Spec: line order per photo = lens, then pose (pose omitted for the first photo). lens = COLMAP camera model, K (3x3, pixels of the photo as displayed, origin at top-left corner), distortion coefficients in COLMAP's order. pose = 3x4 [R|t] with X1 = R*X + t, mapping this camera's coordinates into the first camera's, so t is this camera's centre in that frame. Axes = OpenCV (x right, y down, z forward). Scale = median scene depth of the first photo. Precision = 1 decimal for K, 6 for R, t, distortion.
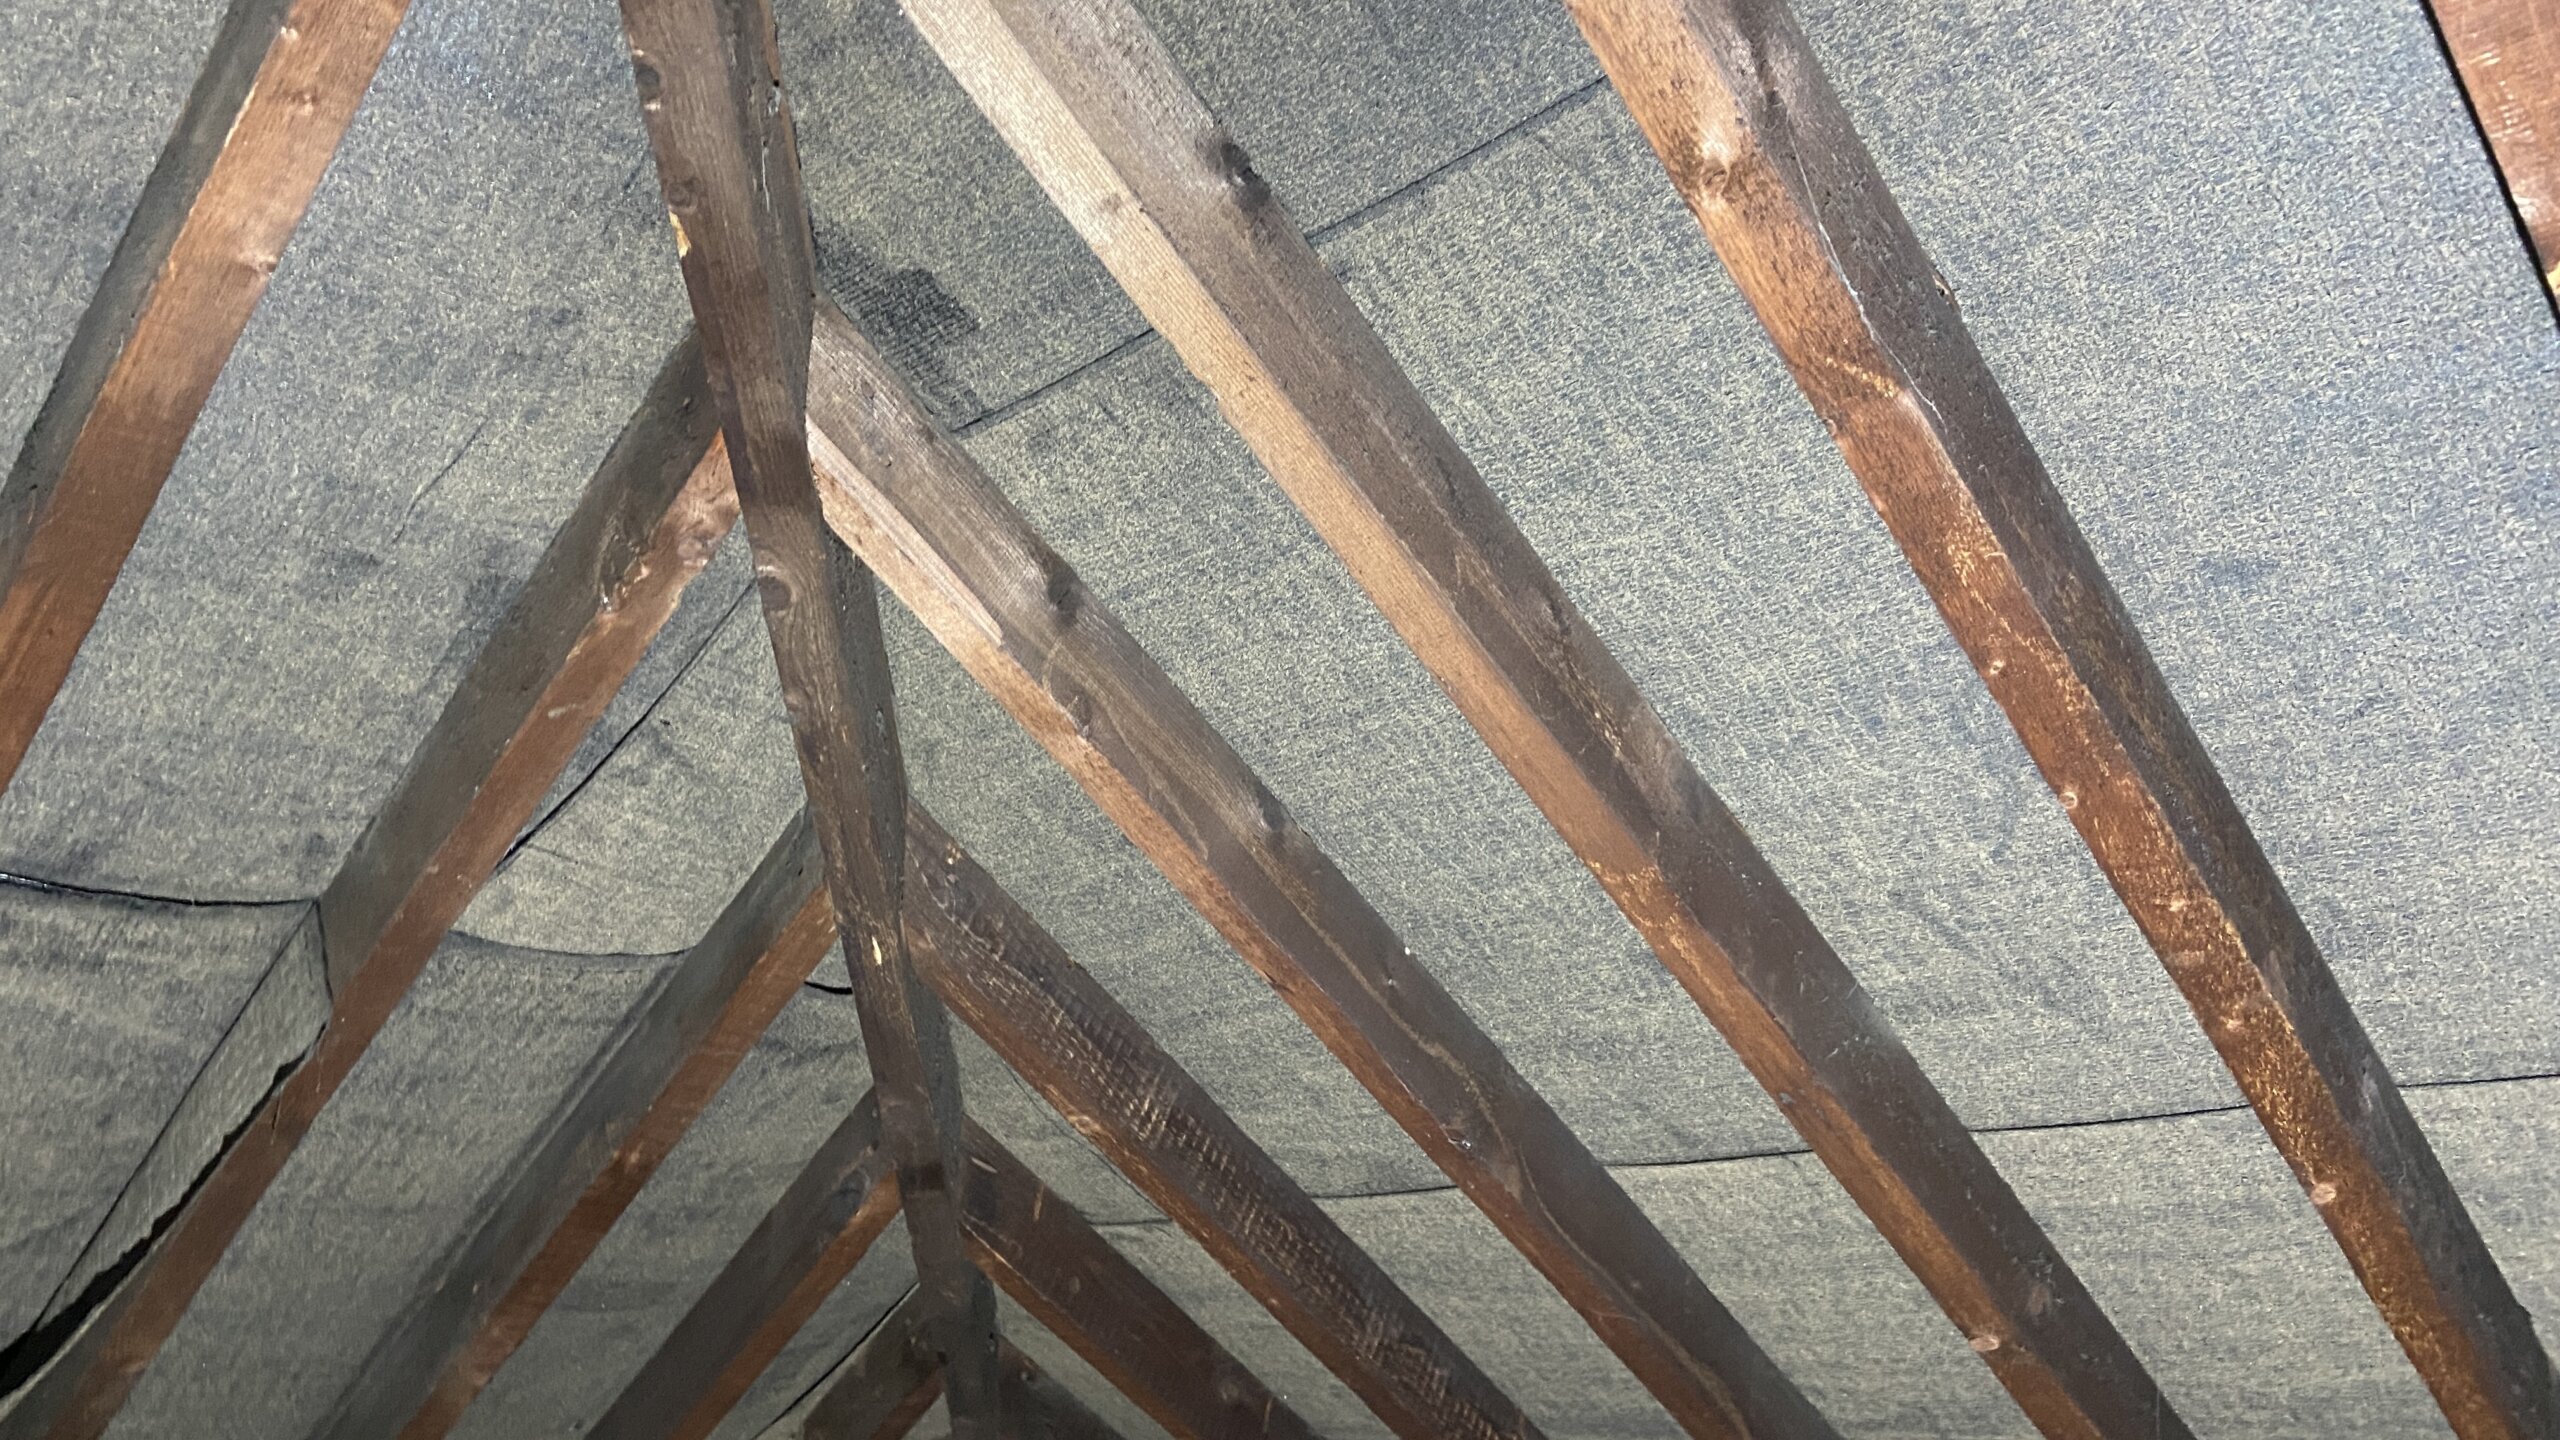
lens RADIAL K [[1923.3, 0, 1248.2], [0, 1923.3, 696.5], [0, 0, 1]] dist [0.123415, -0.157447]
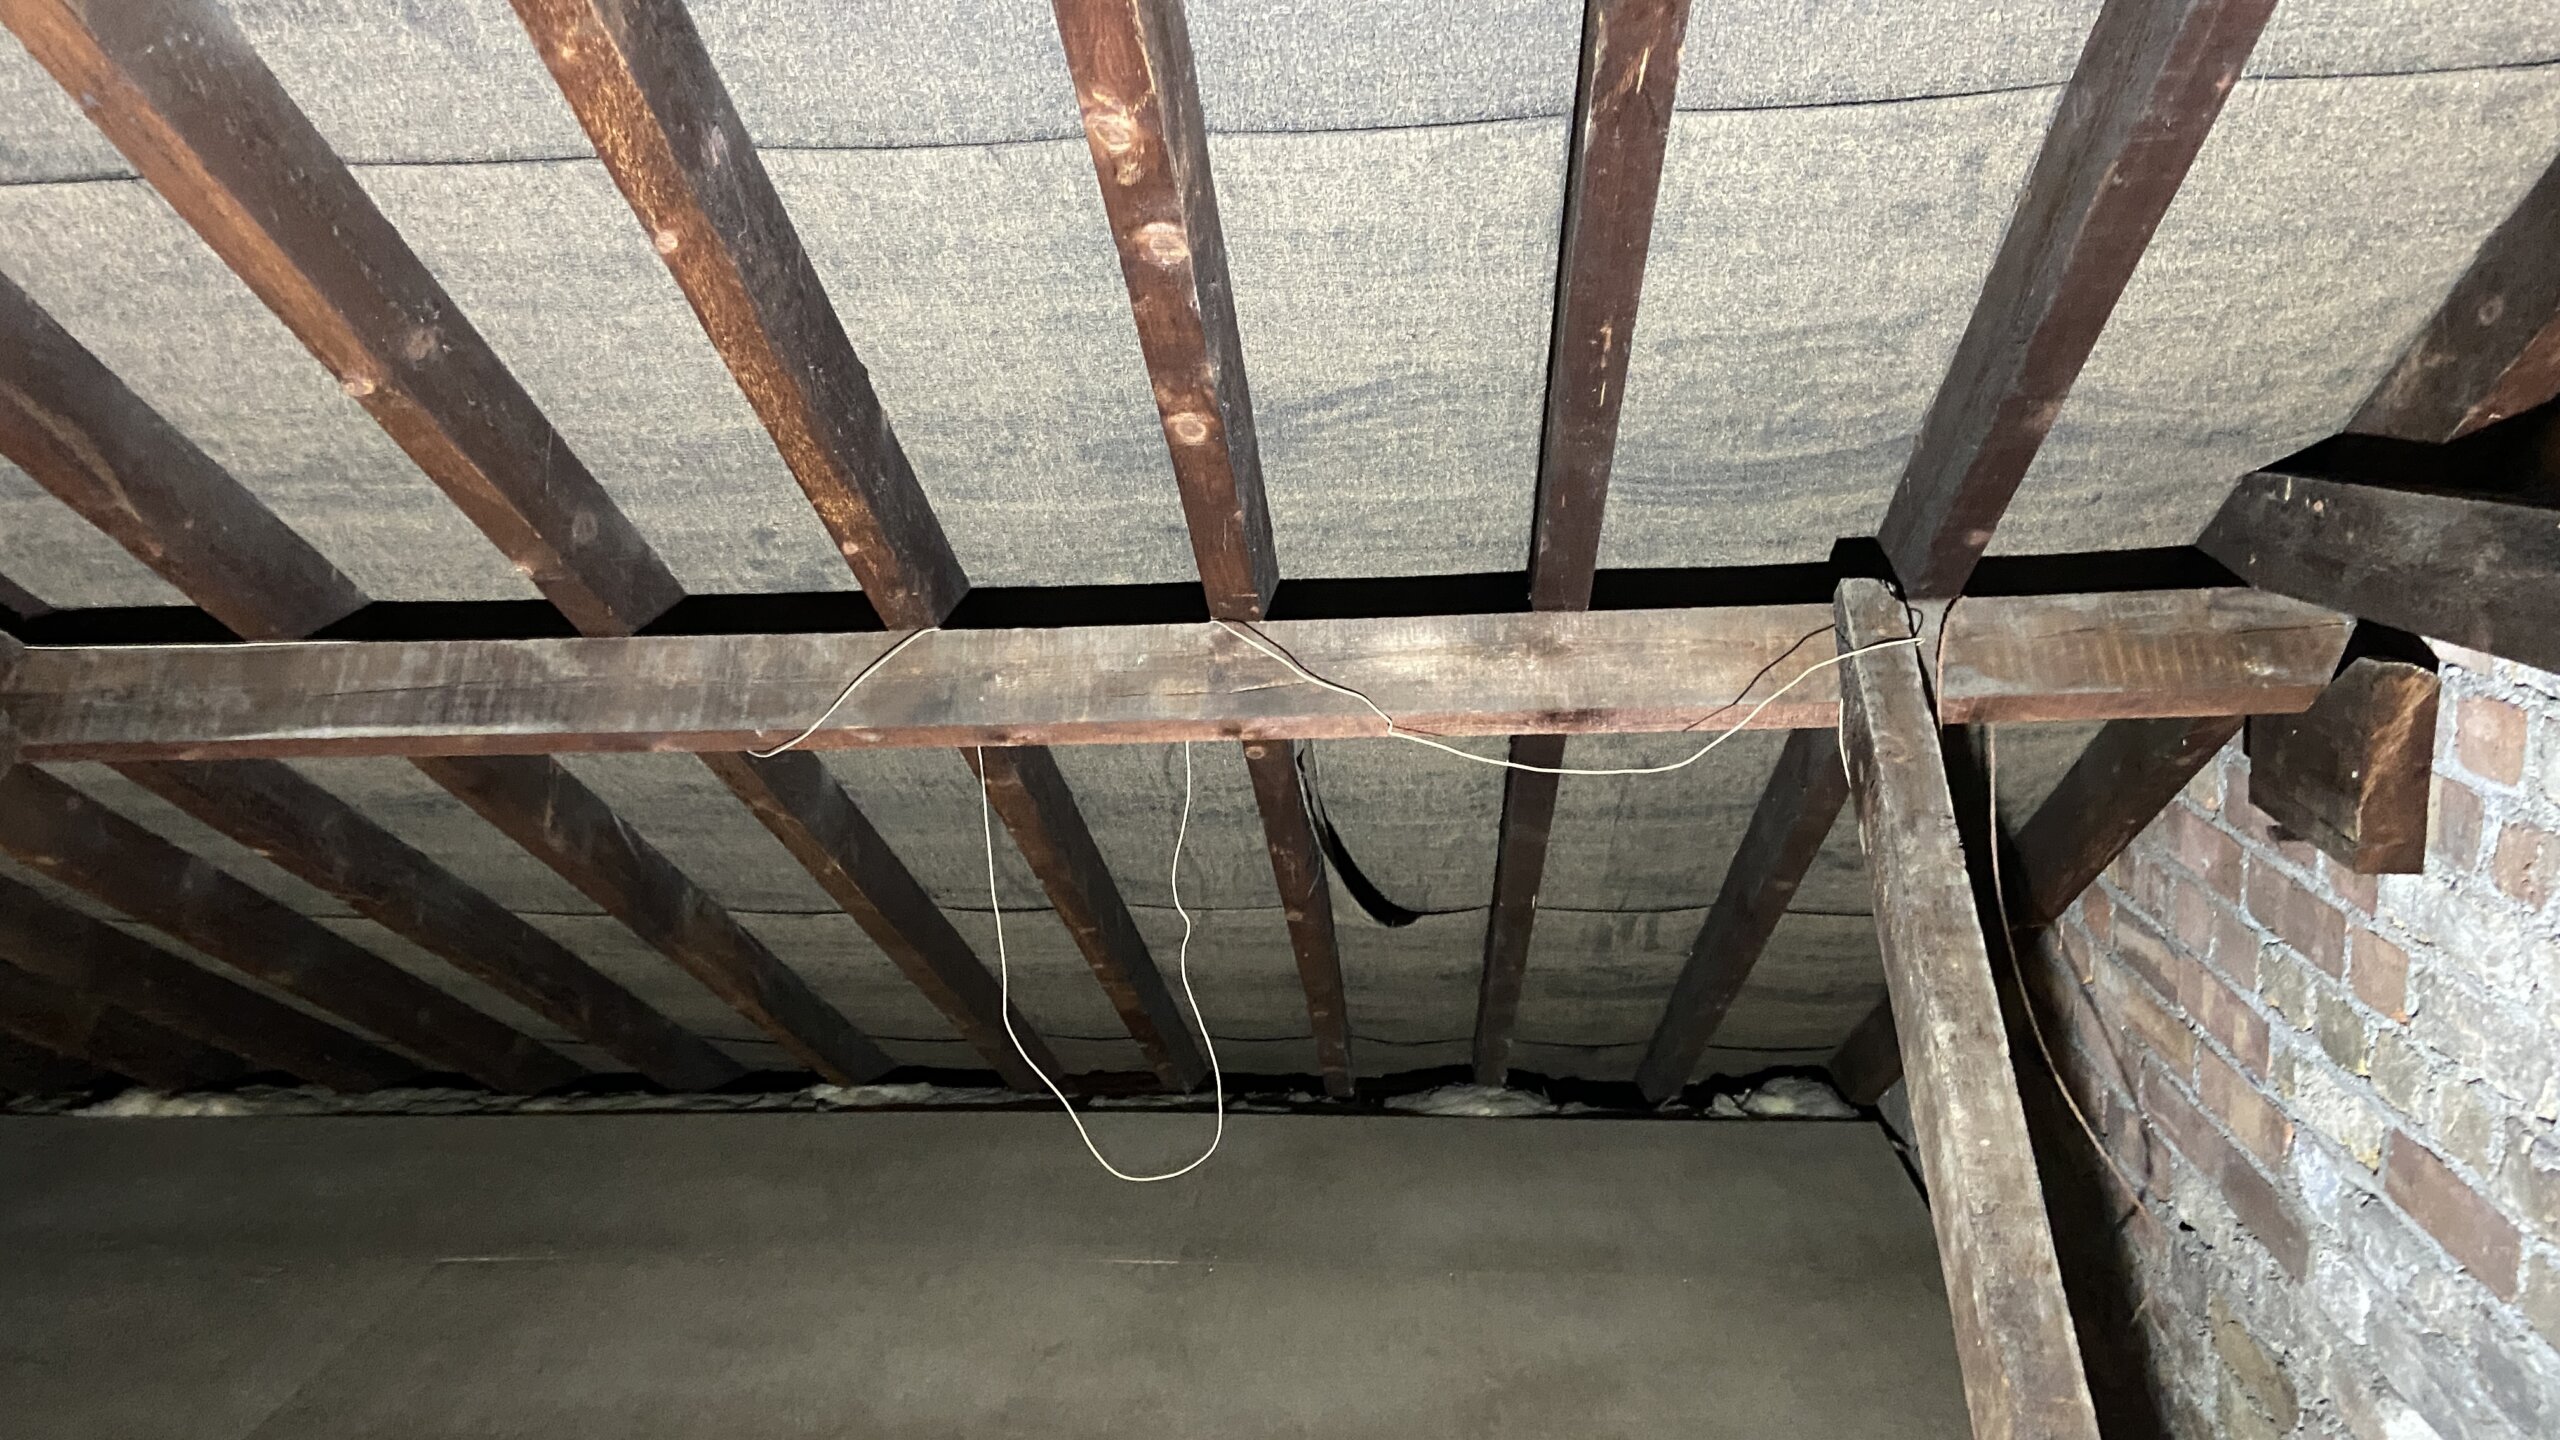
lens RADIAL K [[1923.3, 0, 1263.8], [0, 1923.3, 684.3], [0, 0, 1]] dist [0.123415, -0.157447]
pose [[0.788045, -0.074707, 0.611068, 0.118689], [-0.194565, 0.911507, 0.362353, 0.025958], [-0.584063, -0.404443, 0.703773, 0.005517]]
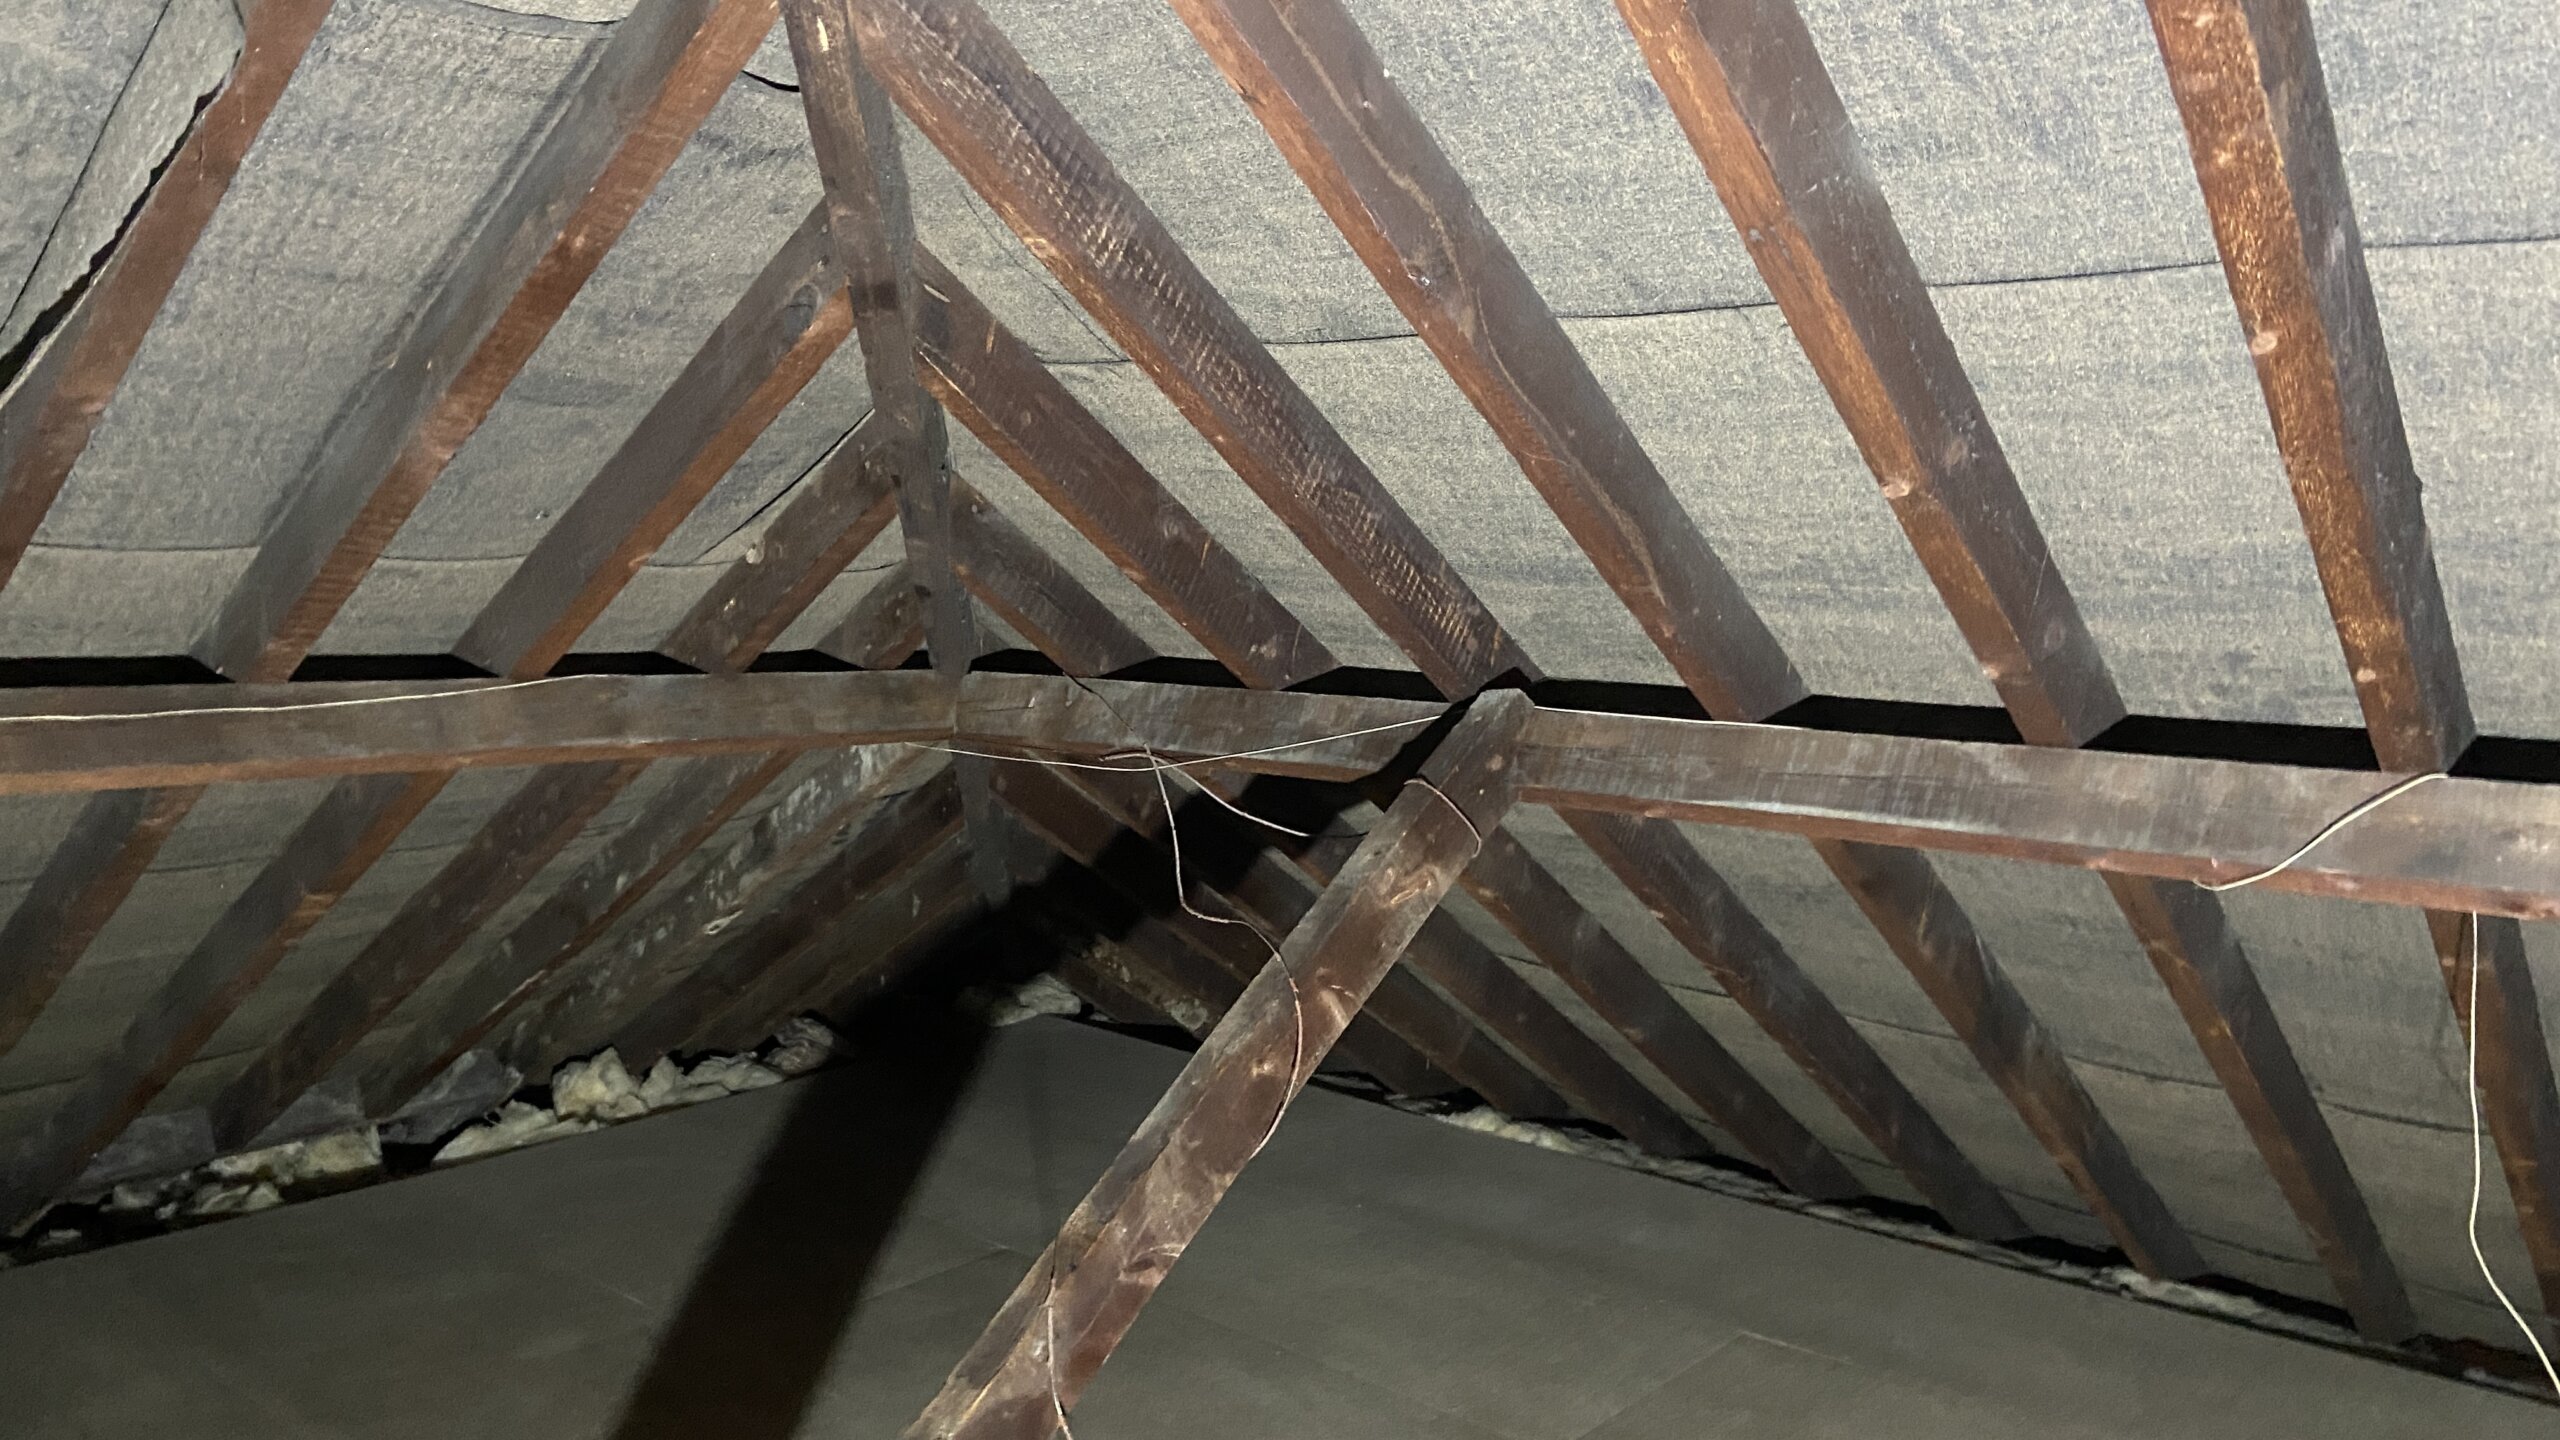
lens RADIAL K [[1923.3, 0, 1248.9], [0, 1923.3, 691.8], [0, 0, 1]] dist [0.123415, -0.157447]
pose [[0.997598, 0.056046, 0.040718, -0.006620], [-0.067334, 0.922656, 0.379699, 0.053166], [-0.016288, -0.381528, 0.924214, 0.000263]]
